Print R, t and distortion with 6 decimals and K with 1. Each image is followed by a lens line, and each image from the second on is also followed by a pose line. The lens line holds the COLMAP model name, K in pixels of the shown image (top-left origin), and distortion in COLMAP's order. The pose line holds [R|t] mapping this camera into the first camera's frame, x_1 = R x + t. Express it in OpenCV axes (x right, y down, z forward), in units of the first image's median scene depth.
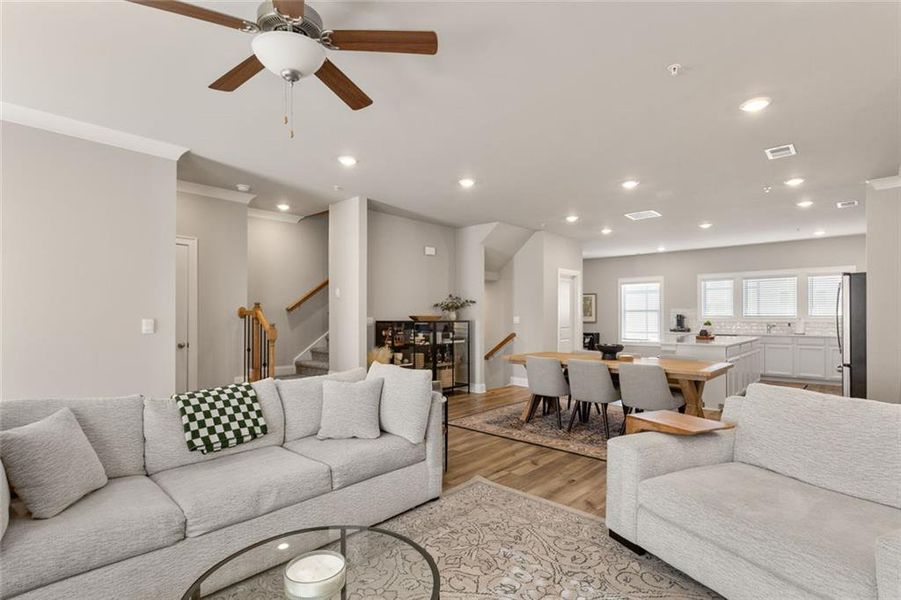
lens RADIAL K [[435.9, 0, 442.9], [0, 435.9, 316.7], [0, 0, 1]] dist [0.003876, 0.000452]
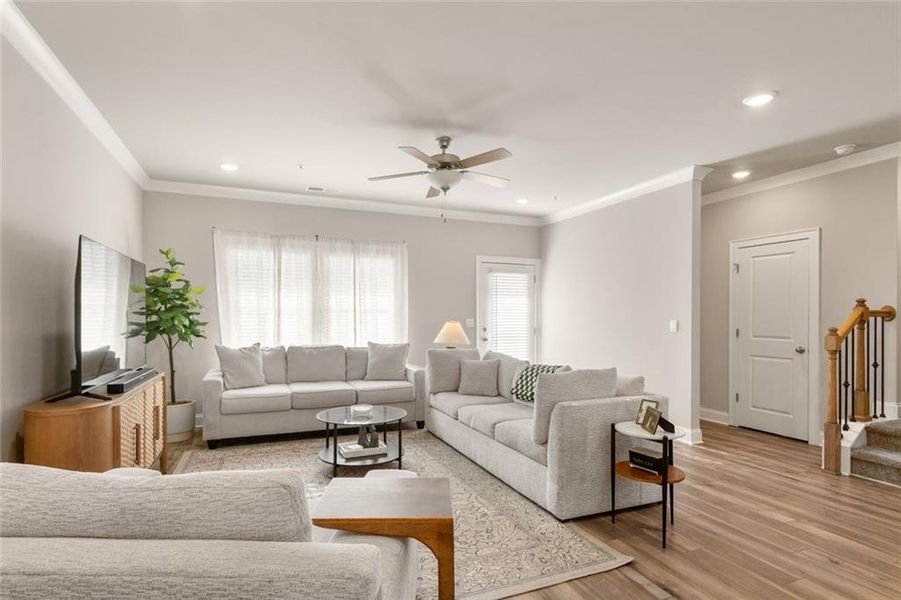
lens RADIAL K [[450.1, 0, 441.7], [0, 450.1, 317.4], [0, 0, 1]] dist [0.002745, 0.000292]
pose [[-0.413286, -0.001596, -0.910600, 0.321156], [-0.001840, 0.999998, -0.000918, -0.000062], [0.910600, 0.001296, -0.413288, 0.399875]]
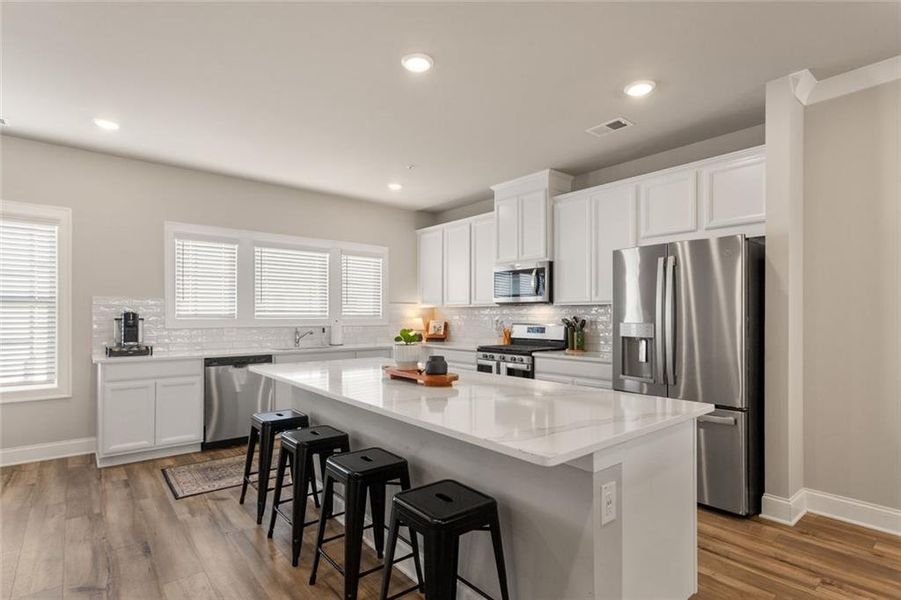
lens RADIAL K [[450.1, 0, 441.7], [0, 450.1, 317.4], [0, 0, 1]] dist [0.002745, 0.000292]
pose [[0.131130, -0.001882, 0.991363, 0.199223], [-0.002192, 0.999995, 0.002189, -0.001508], [-0.991363, -0.002461, 0.131125, 0.772886]]
